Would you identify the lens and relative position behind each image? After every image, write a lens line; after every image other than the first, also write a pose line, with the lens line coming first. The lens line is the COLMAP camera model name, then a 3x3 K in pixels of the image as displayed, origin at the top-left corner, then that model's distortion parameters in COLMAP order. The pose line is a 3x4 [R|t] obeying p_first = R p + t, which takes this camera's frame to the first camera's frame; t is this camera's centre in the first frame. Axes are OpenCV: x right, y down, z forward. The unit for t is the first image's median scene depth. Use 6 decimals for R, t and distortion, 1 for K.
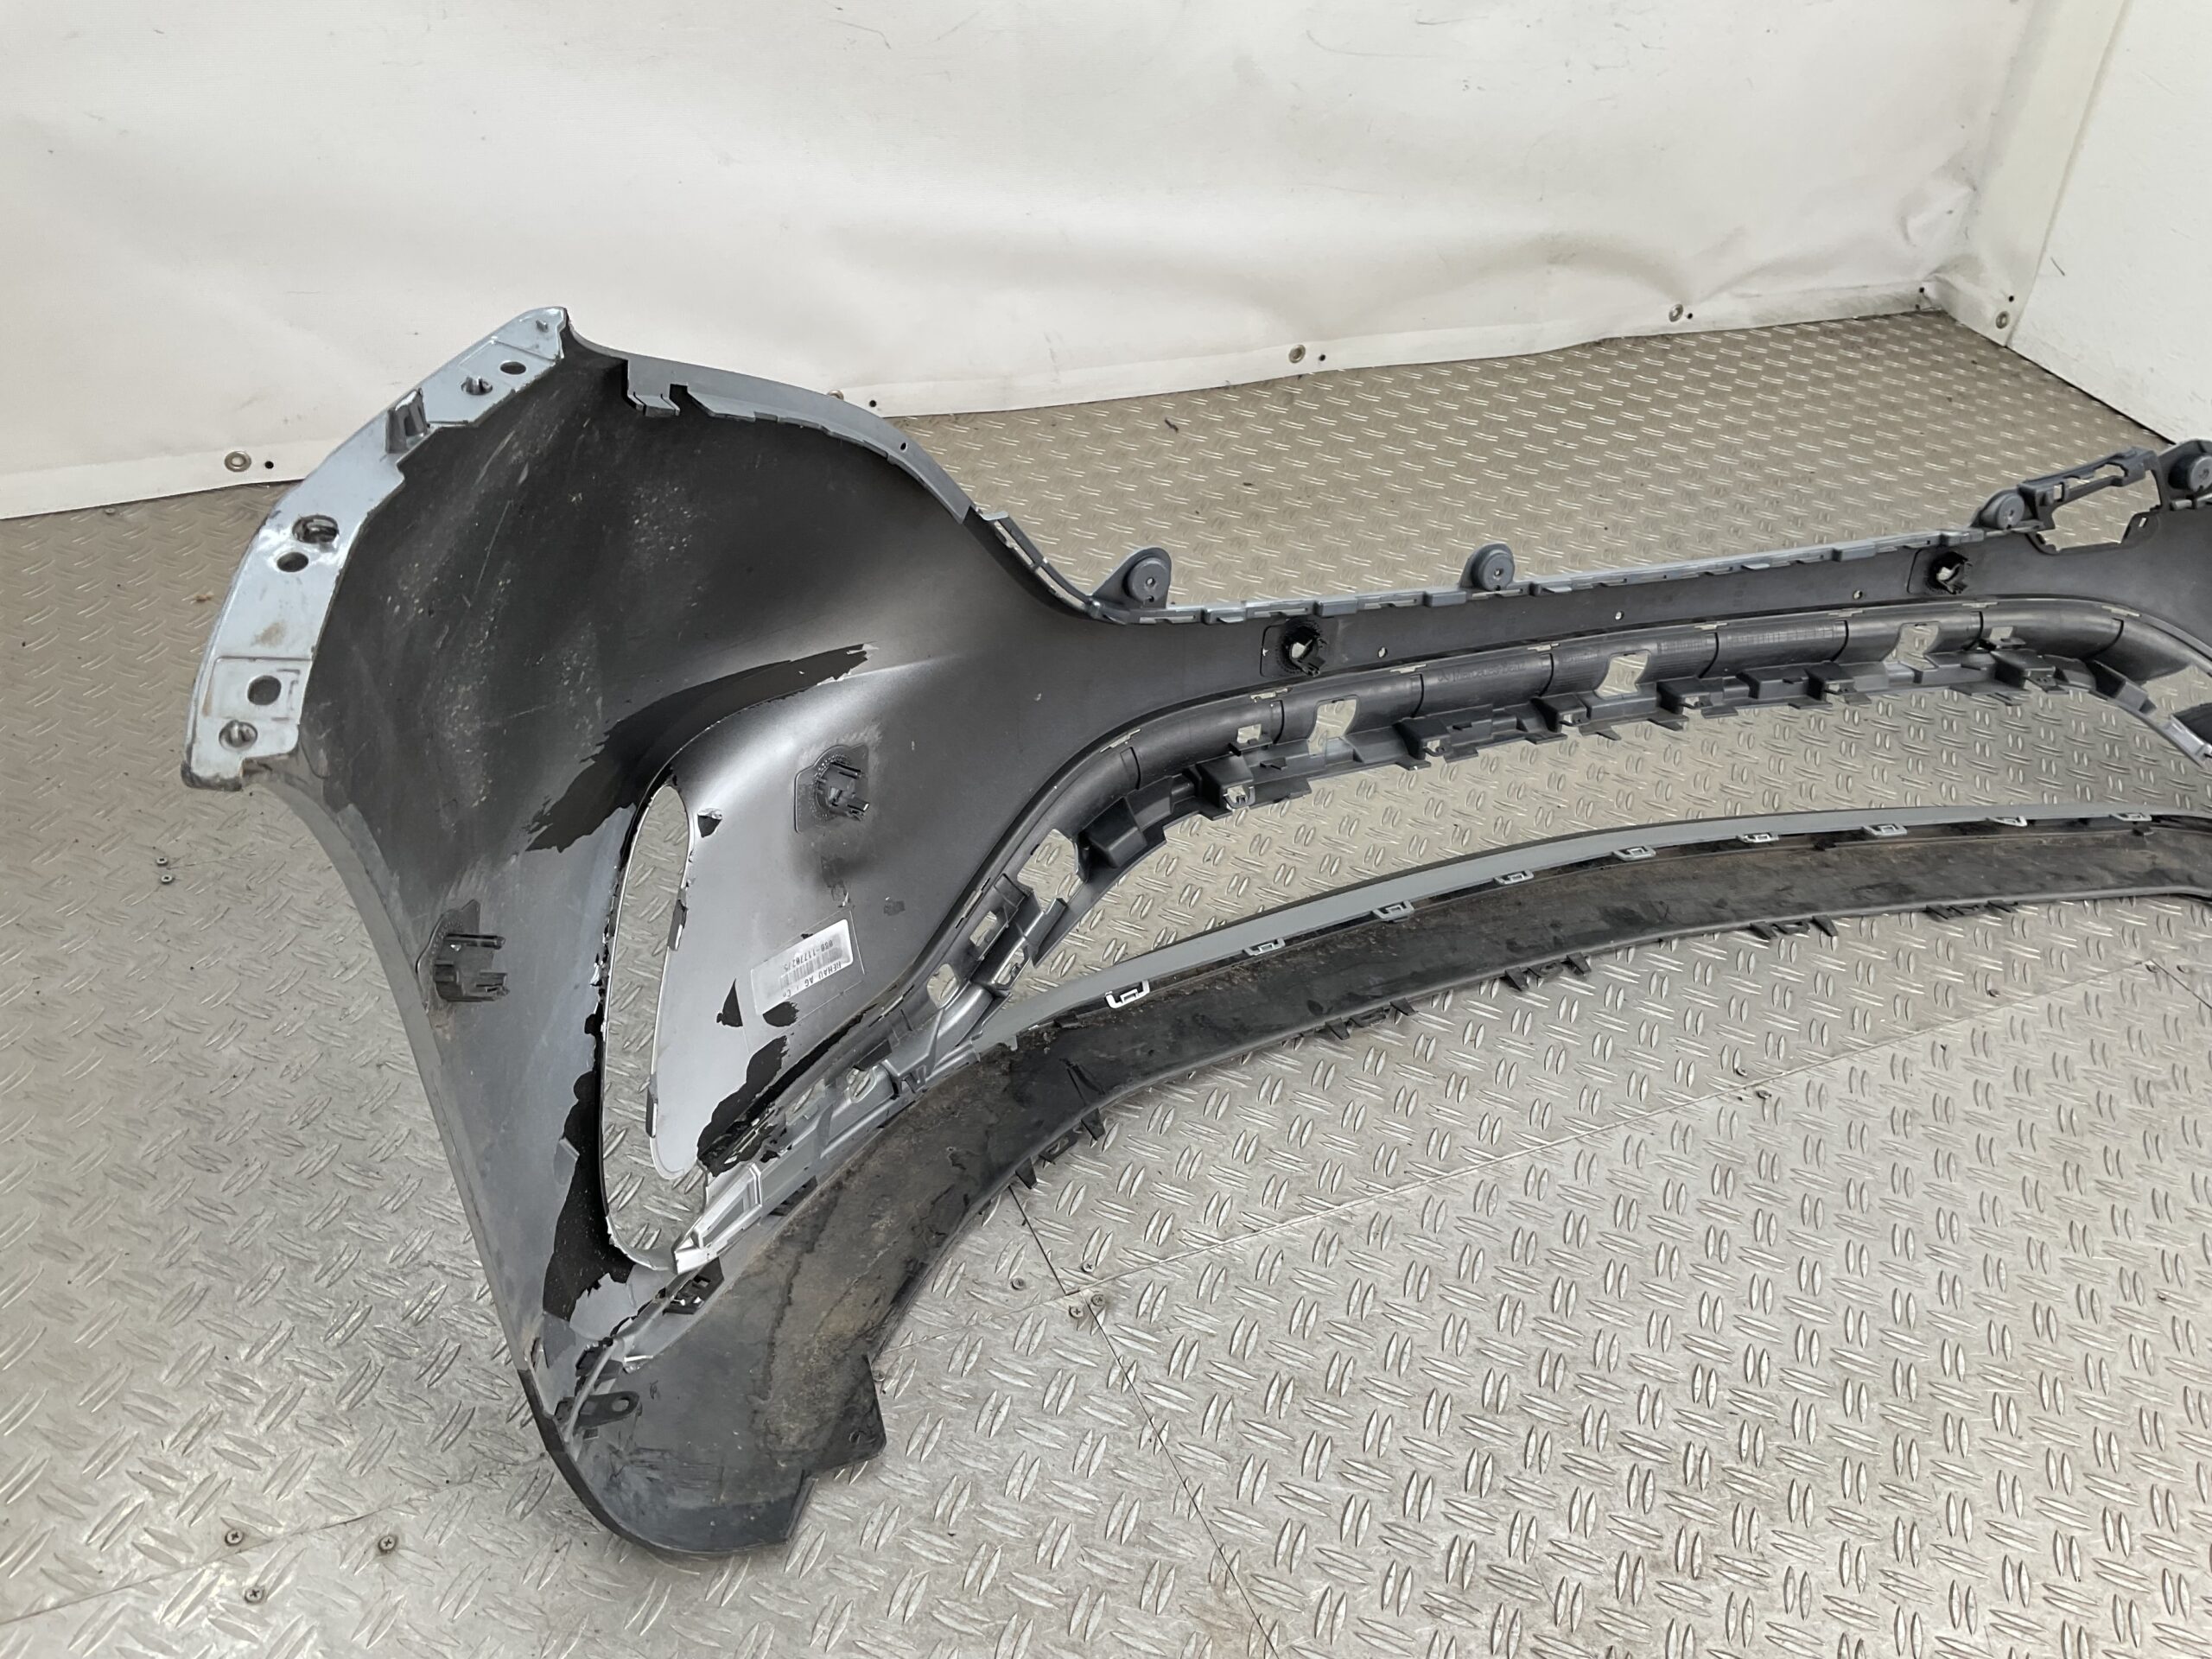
lens RADIAL K [[1839.9, 0, 1118.2], [0, 1839.9, 843.5], [0, 0, 1]] dist [0.089012, -0.161142]
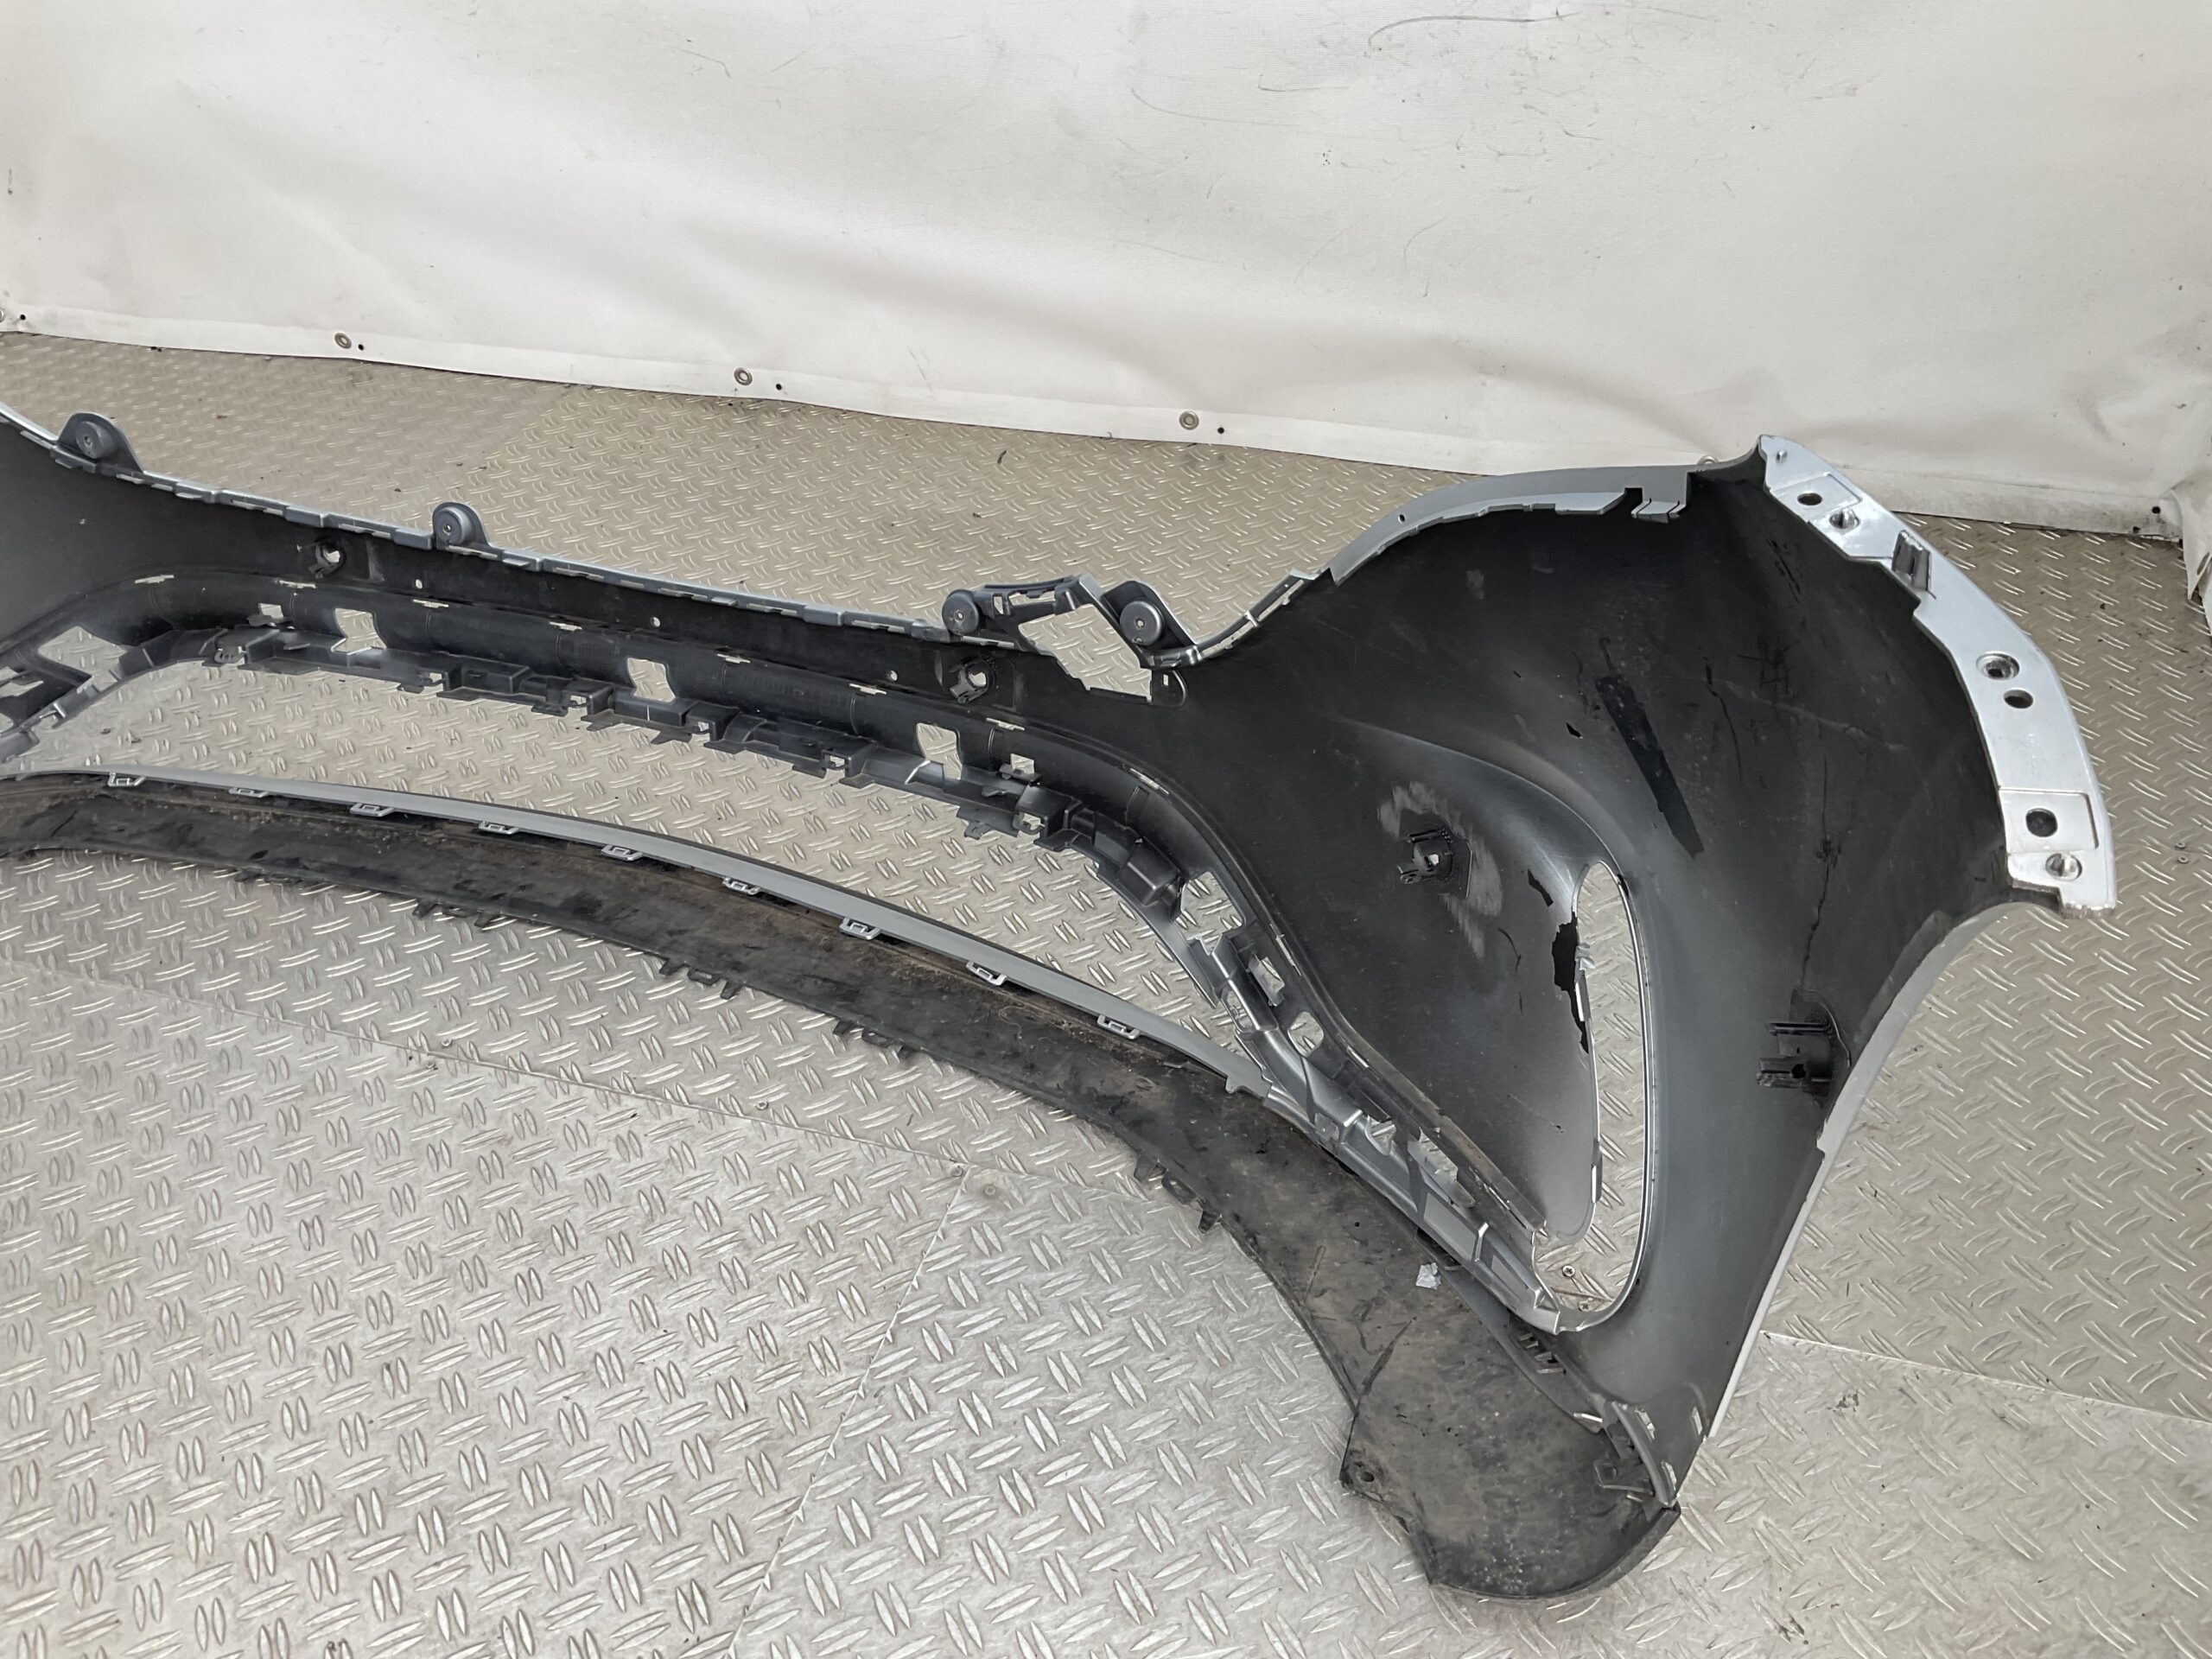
lens RADIAL K [[1842.1, 0, 1103.7], [0, 1842.1, 847.2], [0, 0, 1]] dist [0.061267, -0.094637]
pose [[0.726549, 0.297162, -0.619533, 1.334445], [-0.330661, 0.941587, 0.063859, -0.181129], [0.602321, 0.158459, 0.782368, 0.446545]]
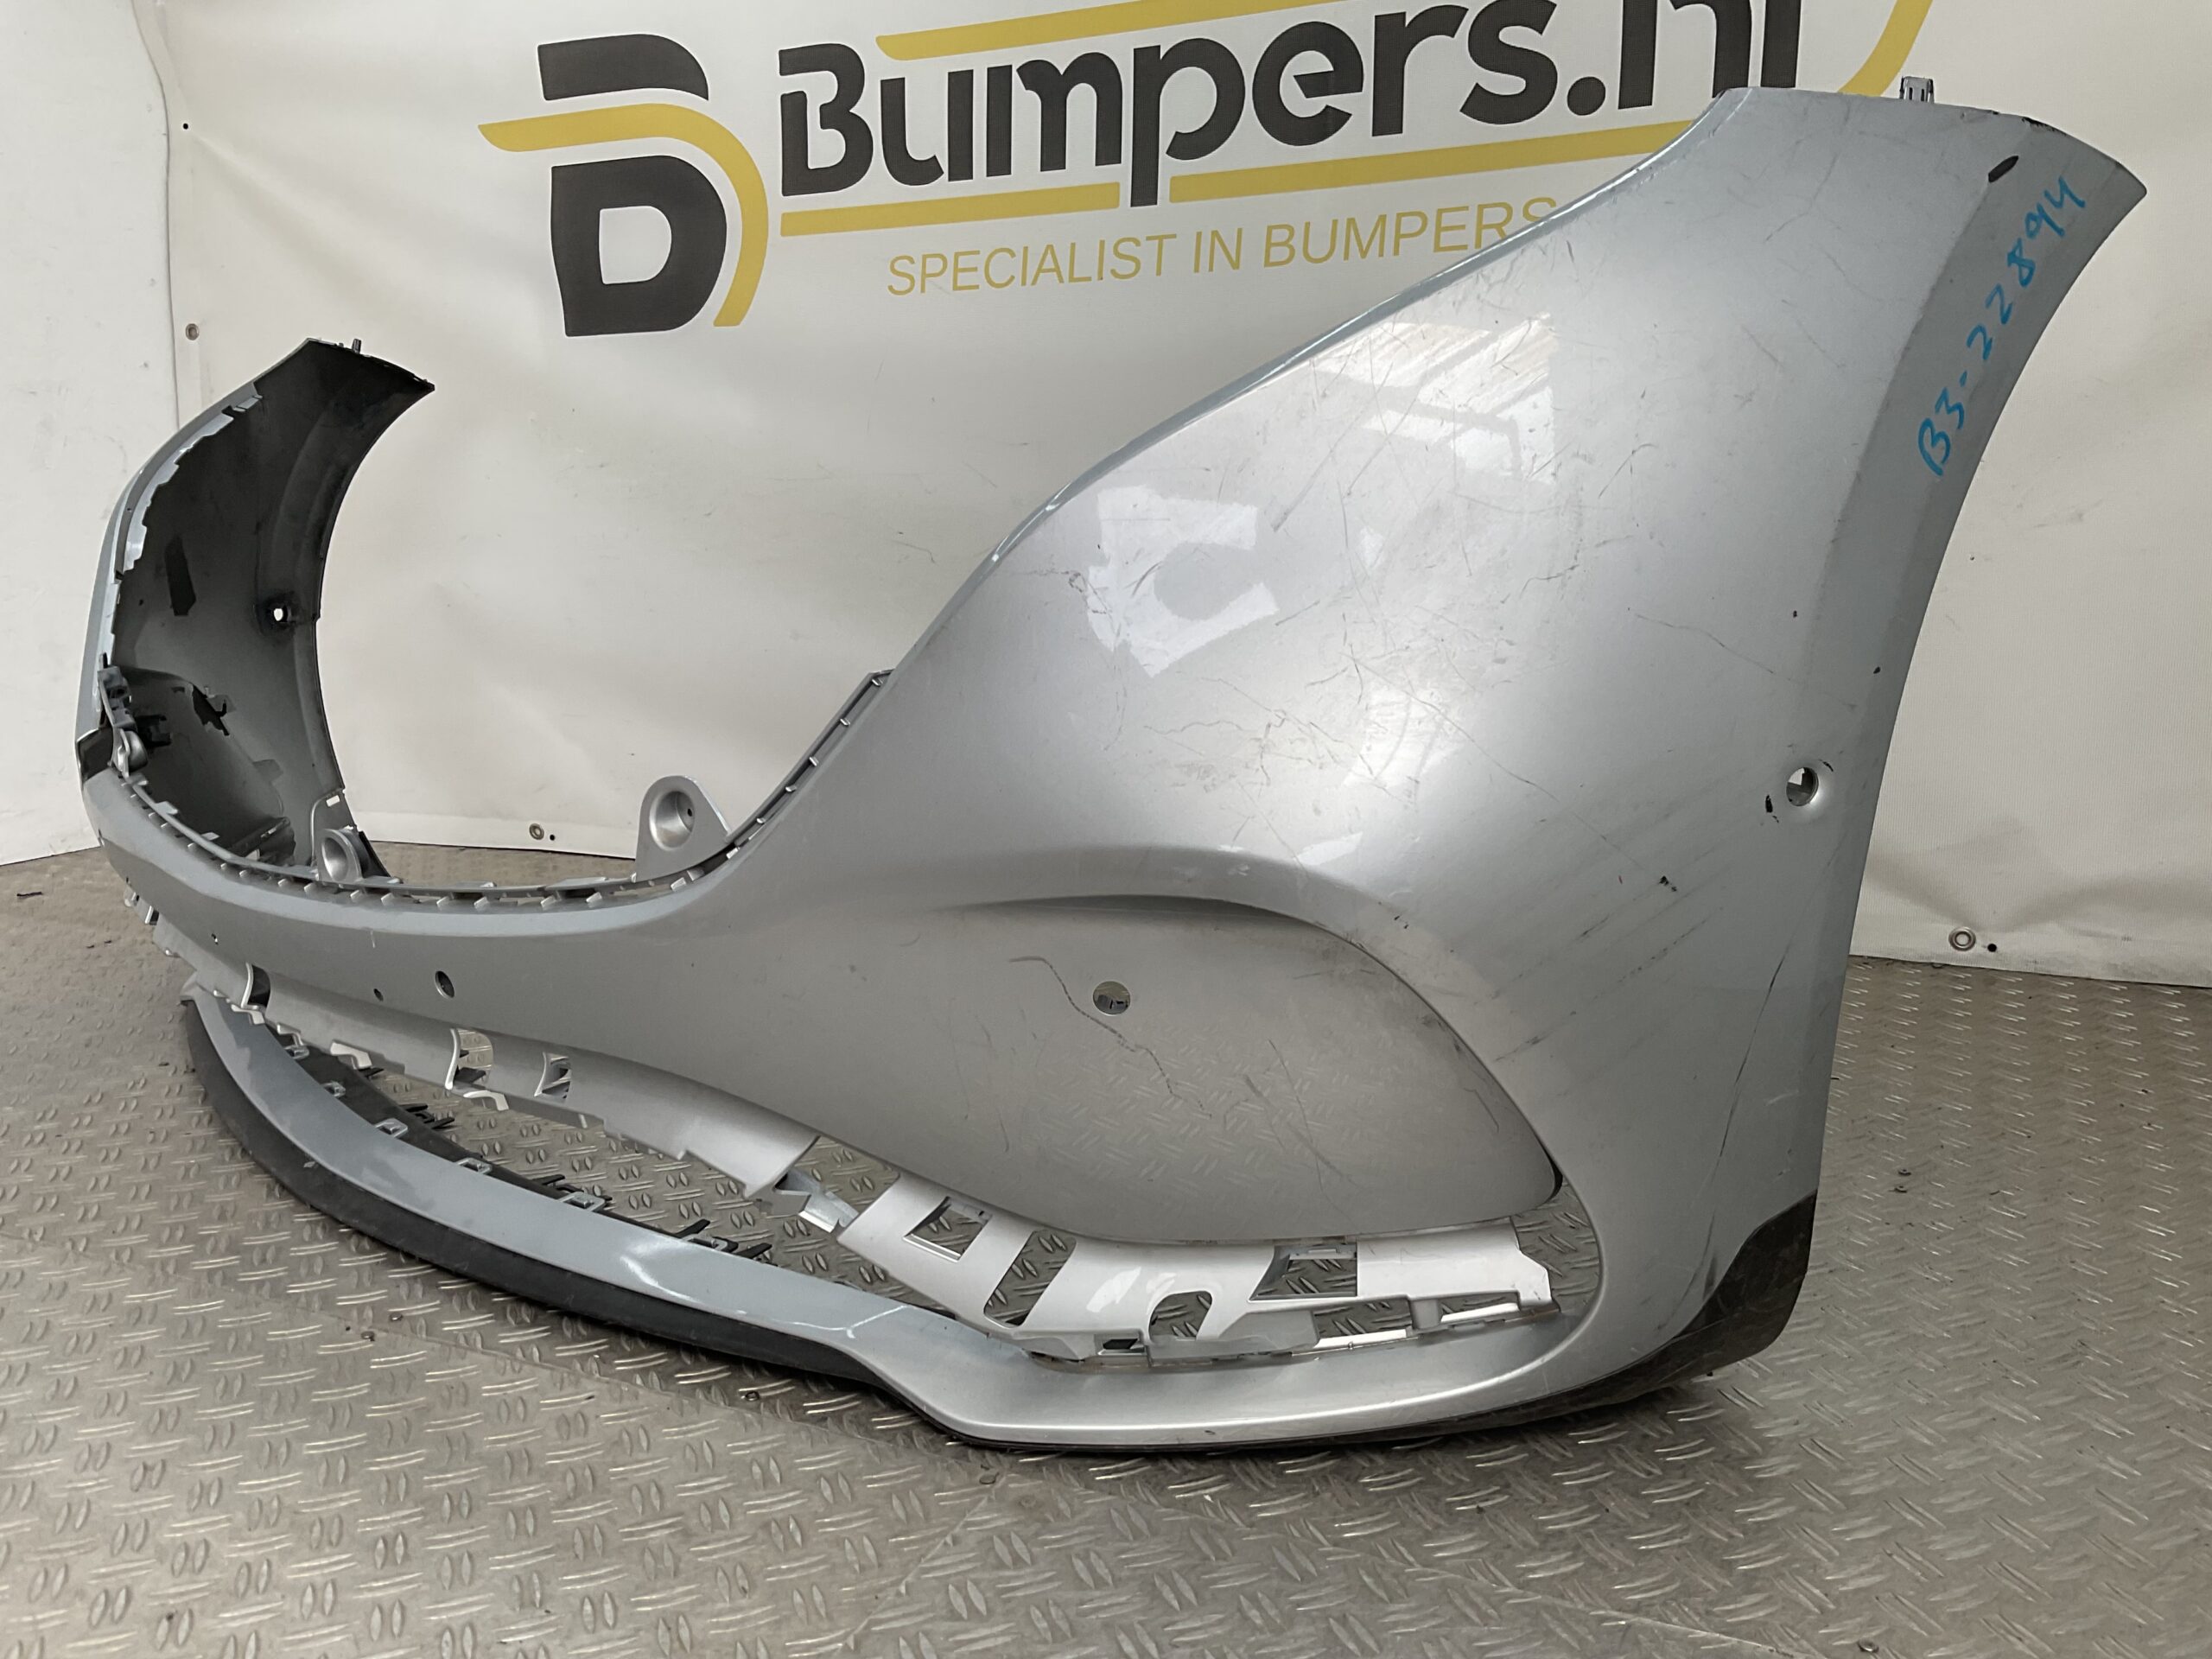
lens RADIAL K [[1839.9, 0, 1093.4], [0, 1839.9, 829.4], [0, 0, 1]] dist [0.089012, -0.161142]
pose [[0.631074, 0.028877, -0.775185, 1.296583], [-0.406601, 0.863344, -0.298851, 0.063945], [0.660622, 0.503788, 0.556575, 0.707050]]
